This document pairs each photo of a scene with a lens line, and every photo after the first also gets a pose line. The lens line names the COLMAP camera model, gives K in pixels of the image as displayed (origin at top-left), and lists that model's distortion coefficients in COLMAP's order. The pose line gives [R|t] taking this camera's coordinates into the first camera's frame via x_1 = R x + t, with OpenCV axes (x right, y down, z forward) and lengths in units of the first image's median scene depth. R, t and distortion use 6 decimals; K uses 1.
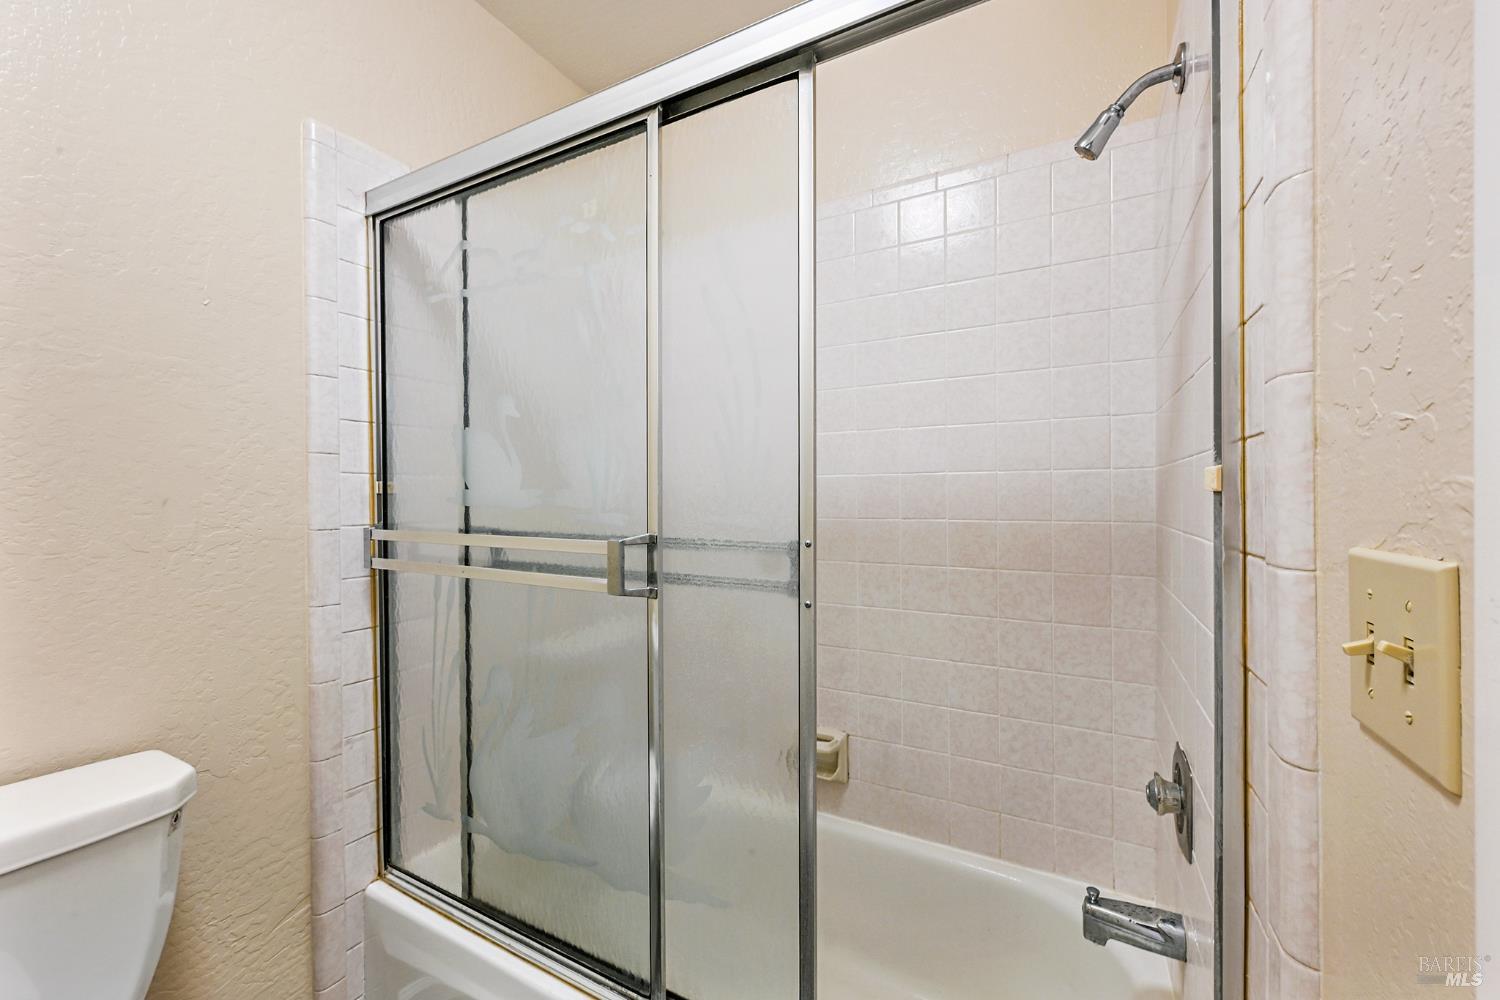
lens RADIAL K [[592.8, 0, 744.0], [0, 592.8, 523.0], [0, 0, 1]] dist [-0.000730, 0.001085]
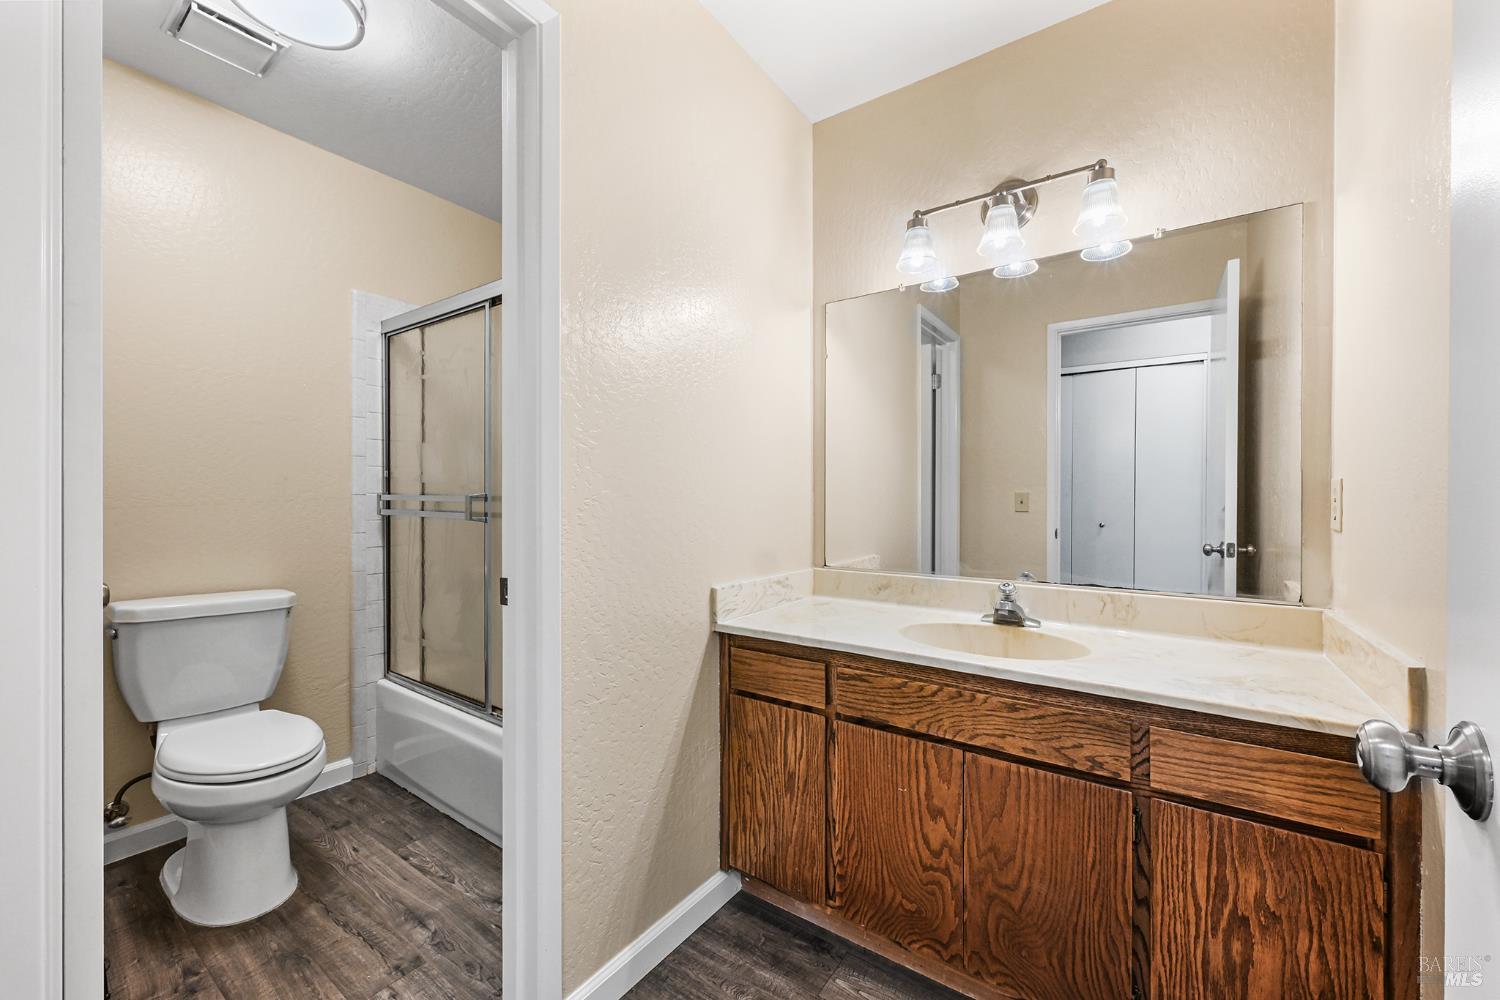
lens RADIAL K [[592.8, 0, 740.0], [0, 592.8, 502.9], [0, 0, 1]] dist [-0.000730, 0.001085]
pose [[0.992525, 0.002402, -0.122015, 0.799467], [-0.003970, 0.999913, -0.012607, 0.059630], [0.121974, 0.012997, 0.992448, -0.810329]]
